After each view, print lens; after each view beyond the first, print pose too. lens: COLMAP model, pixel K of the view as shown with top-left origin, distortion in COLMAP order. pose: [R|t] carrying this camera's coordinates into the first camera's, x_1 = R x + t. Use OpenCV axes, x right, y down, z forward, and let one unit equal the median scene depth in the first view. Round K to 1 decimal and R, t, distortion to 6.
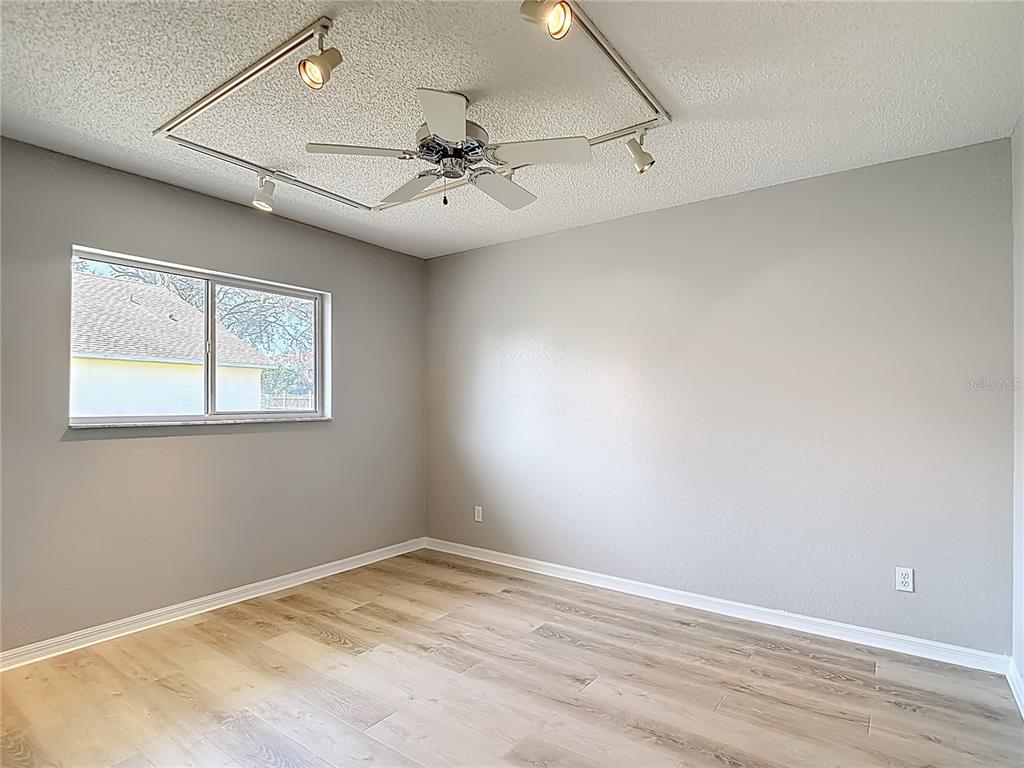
lens RADIAL K [[553.7, 0, 513.2], [0, 553.7, 387.7], [0, 0, 1]] dist [-0.012677, -0.002083]
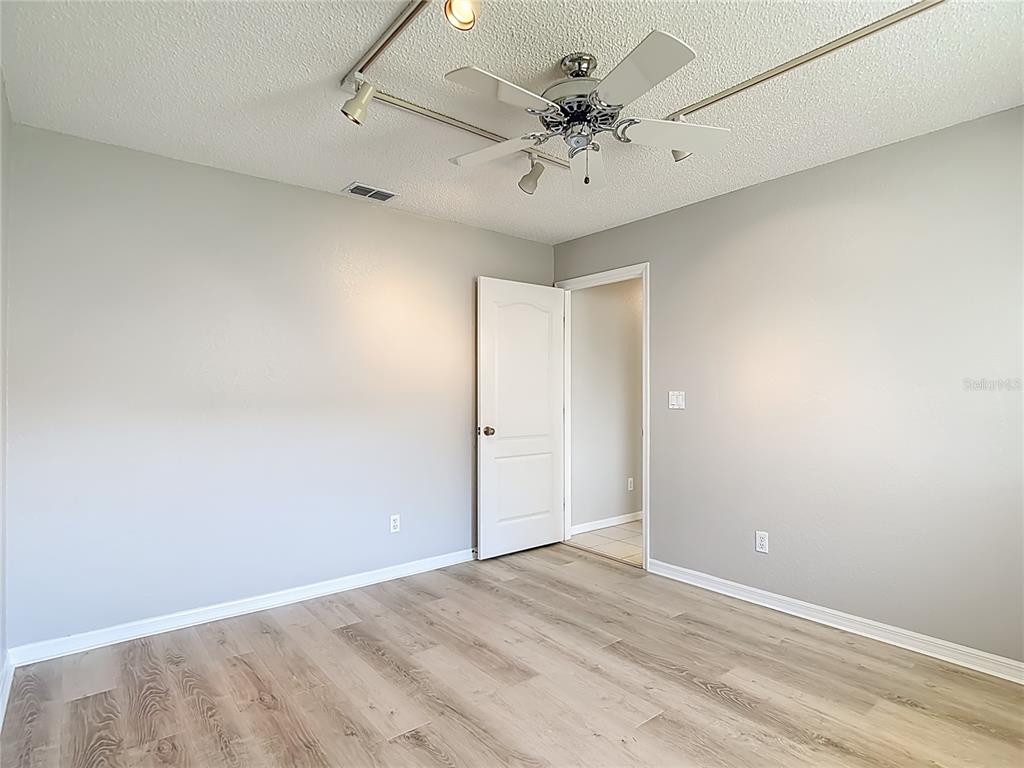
lens RADIAL K [[553.7, 0, 513.2], [0, 553.7, 387.7], [0, 0, 1]] dist [-0.012677, -0.002083]
pose [[-0.965330, -0.001741, 0.261026, -0.234583], [-0.009359, 0.999566, -0.027944, 0.042763], [-0.260864, -0.029418, -0.964927, 1.828342]]
